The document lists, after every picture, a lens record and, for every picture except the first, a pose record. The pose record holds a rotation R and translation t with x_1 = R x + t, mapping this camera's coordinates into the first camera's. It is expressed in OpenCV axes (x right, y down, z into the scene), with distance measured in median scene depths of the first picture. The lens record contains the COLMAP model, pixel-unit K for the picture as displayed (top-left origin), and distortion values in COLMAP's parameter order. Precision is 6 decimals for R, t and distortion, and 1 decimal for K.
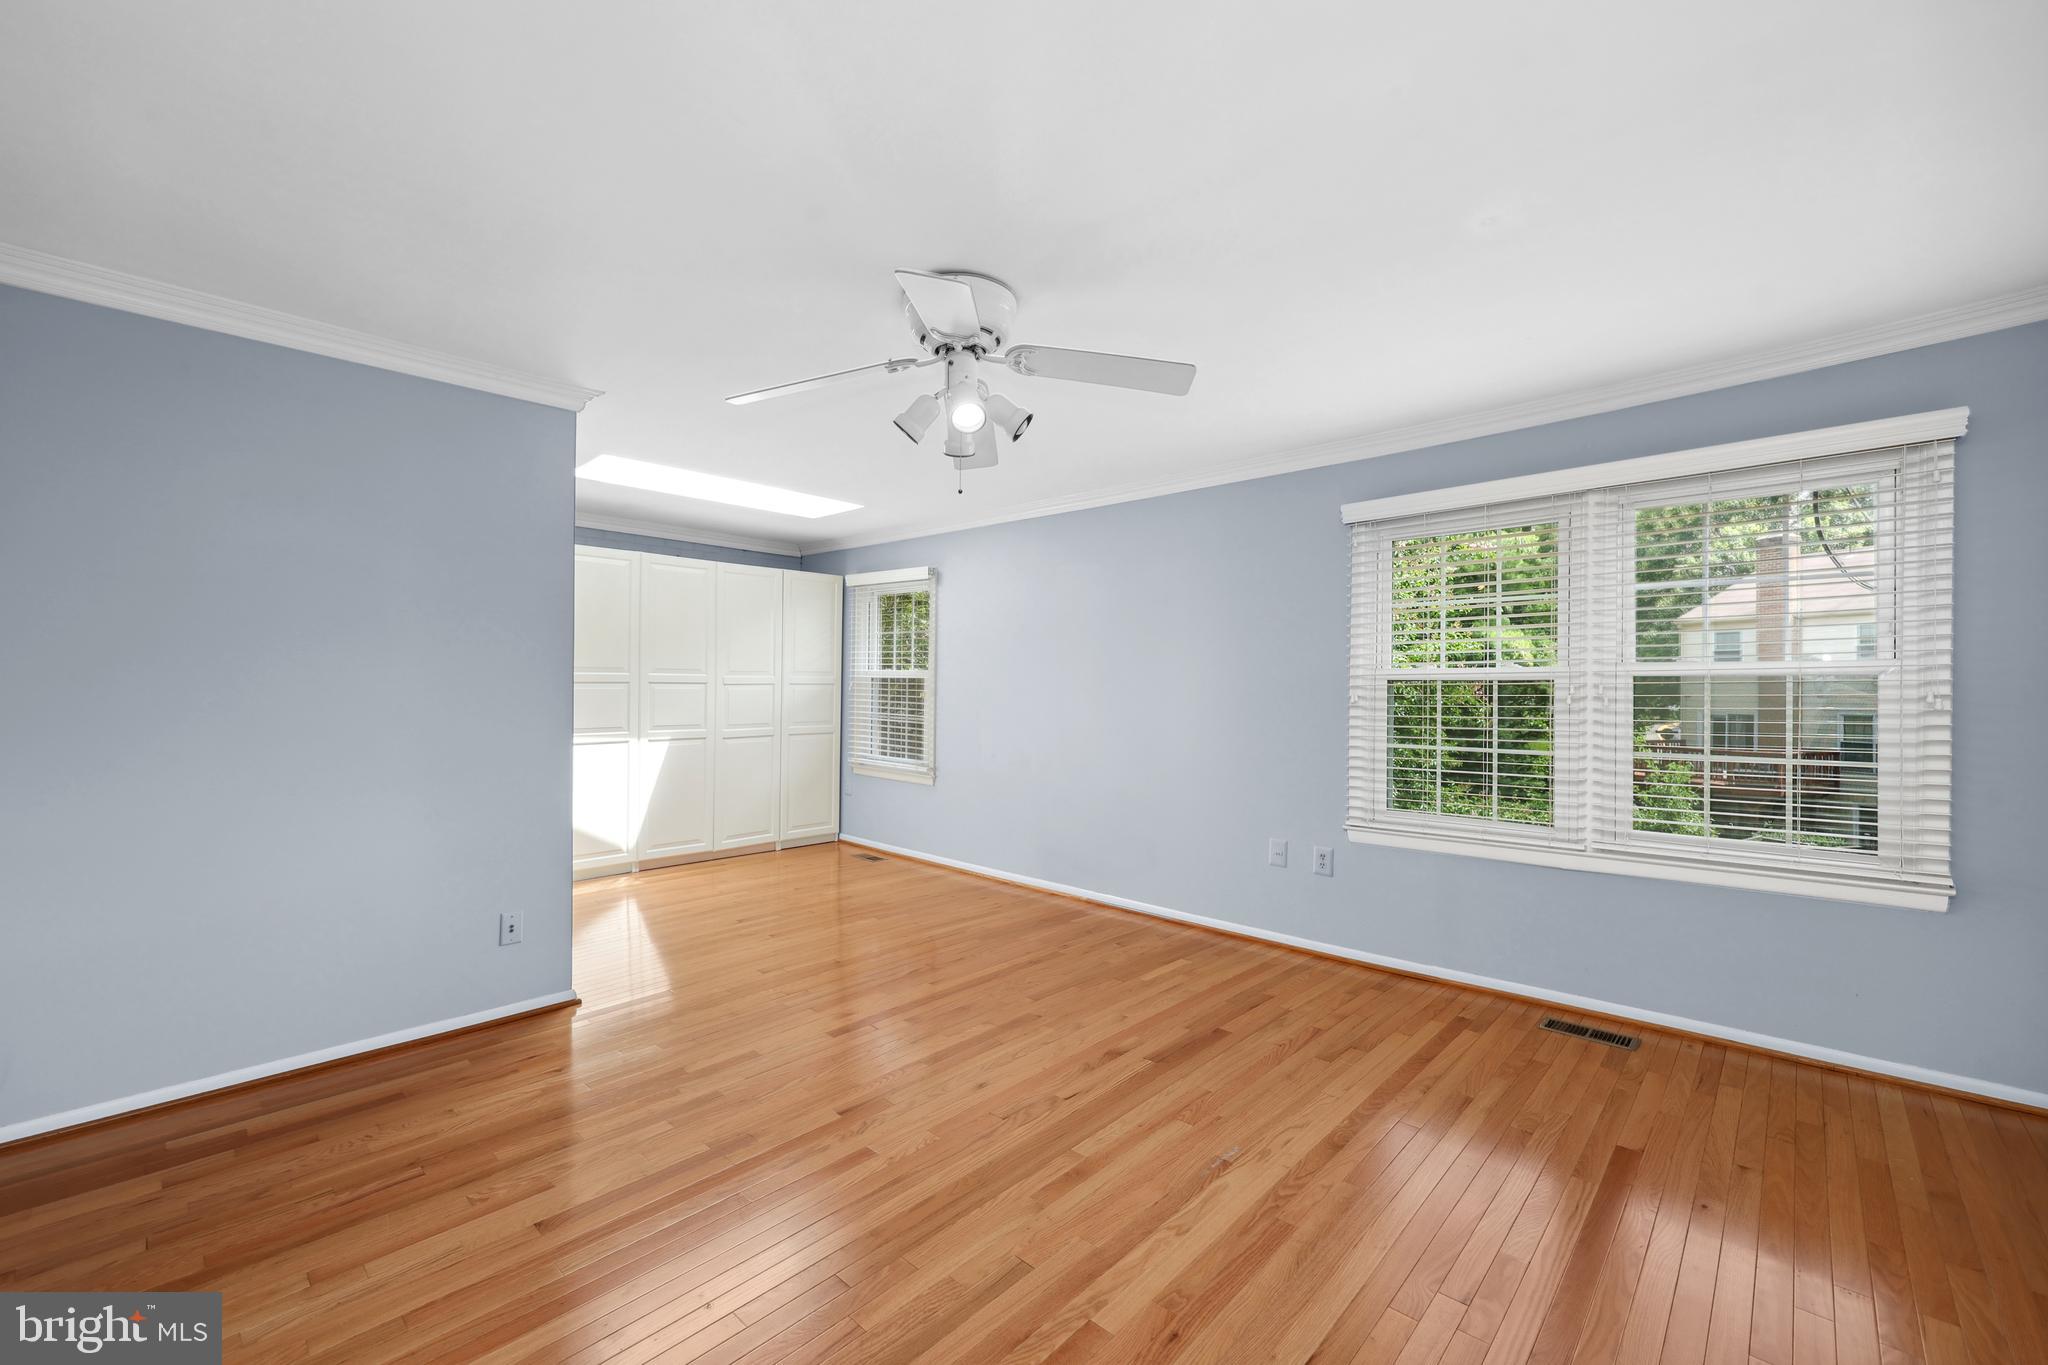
lens RADIAL K [[860.4, 0, 1017.6], [0, 860.4, 697.4], [0, 0, 1]] dist [0.000401, -0.000047]
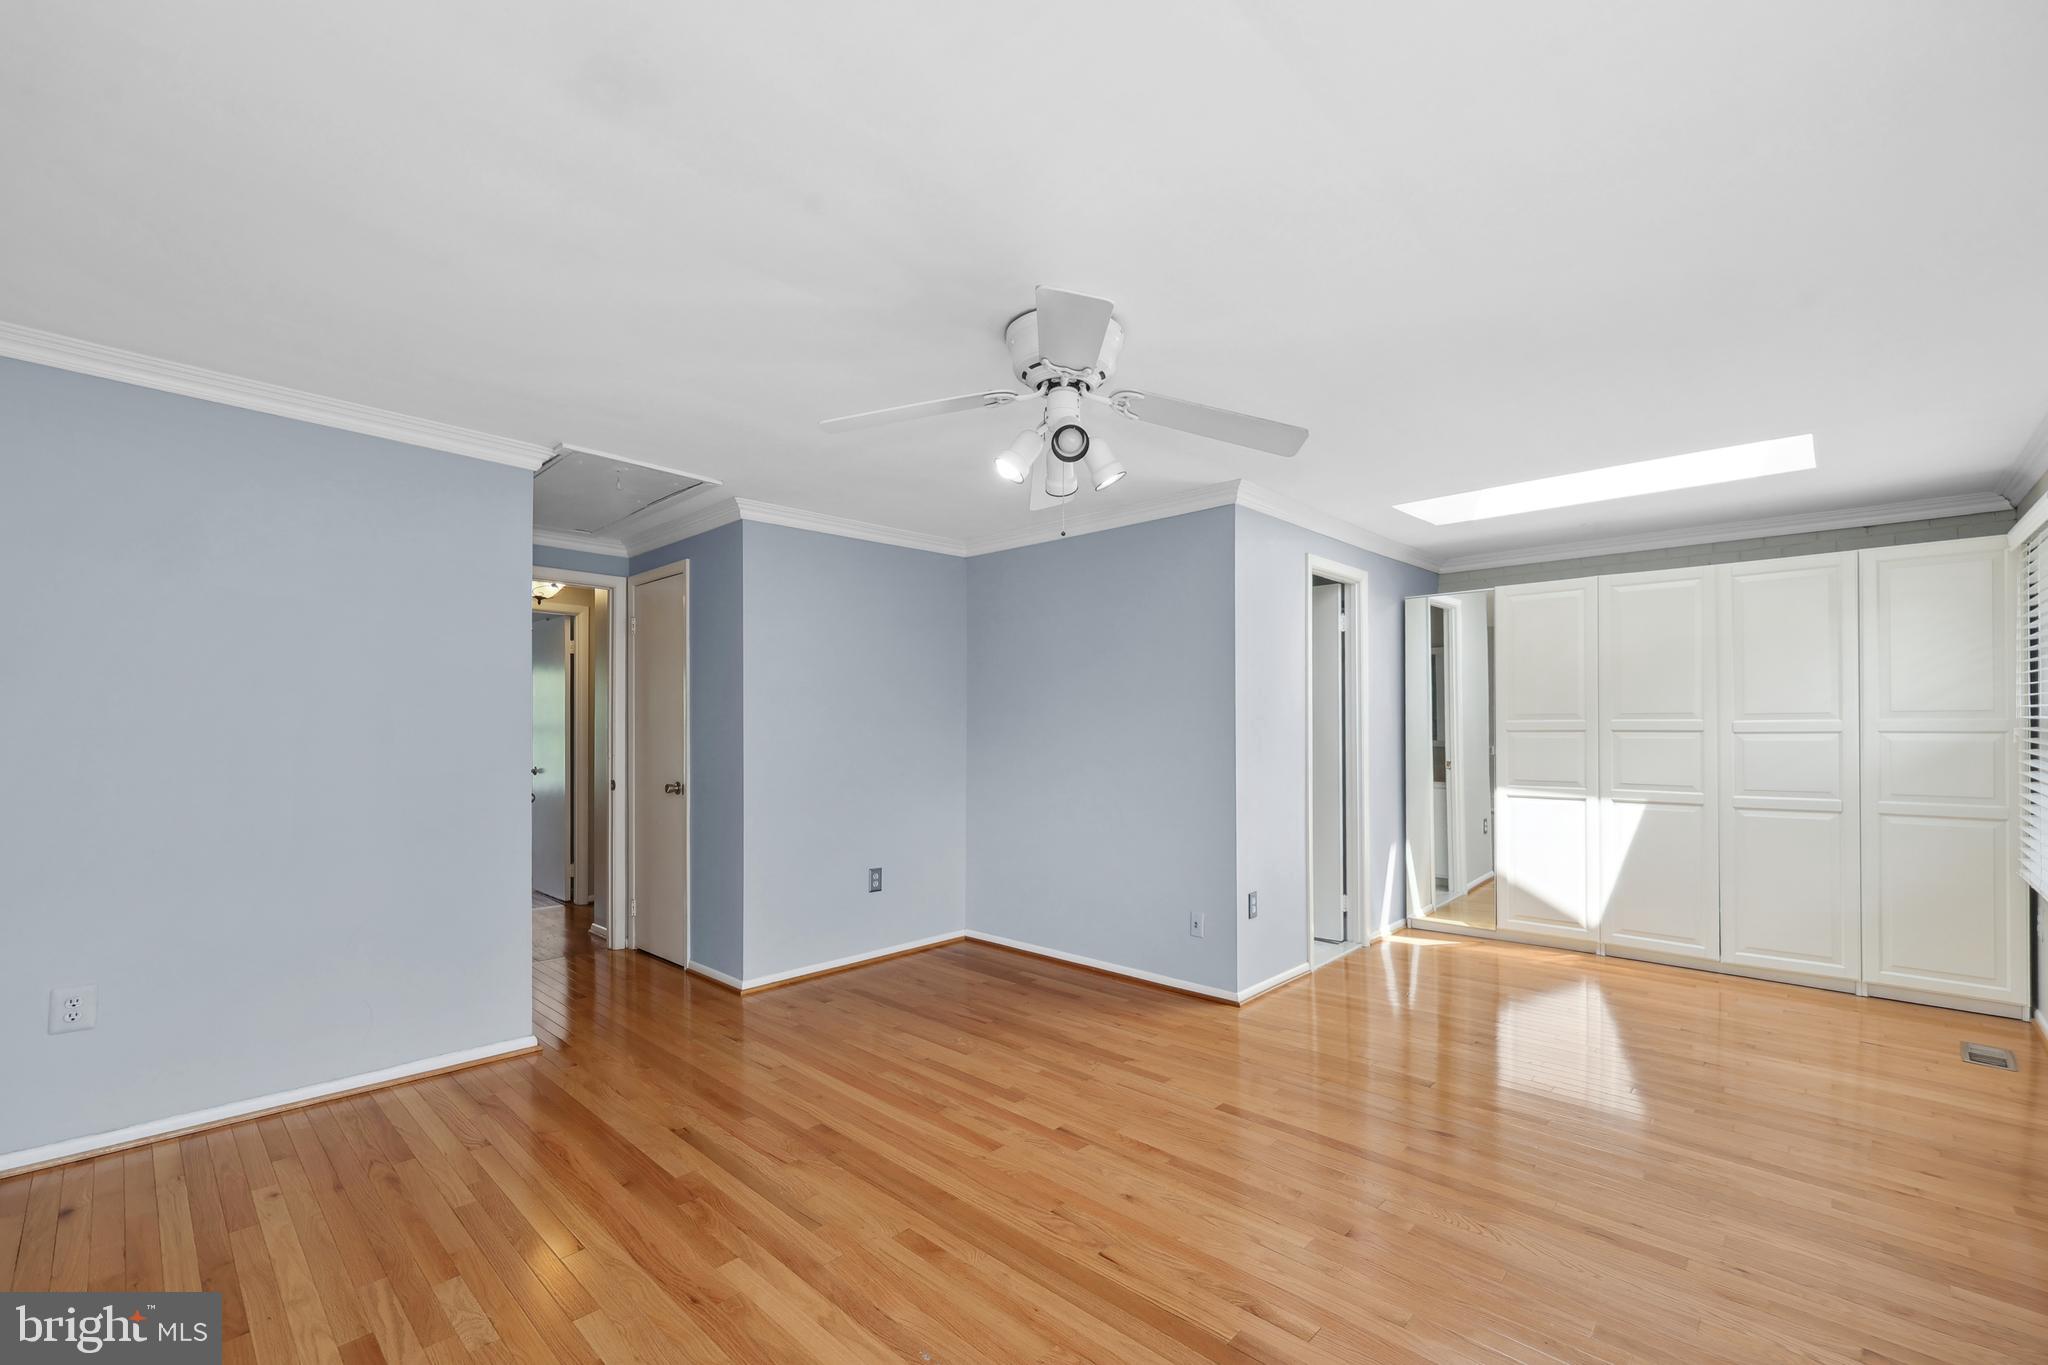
lens RADIAL K [[857.5, 0, 1023.4], [0, 857.5, 731.8], [0, 0, 1]] dist [-0.001841, -0.000226]
pose [[-0.020330, -0.004112, -0.999785, 0.697343], [-0.011889, 0.999922, -0.003871, -0.011146], [0.999723, 0.011808, -0.020378, 0.766517]]
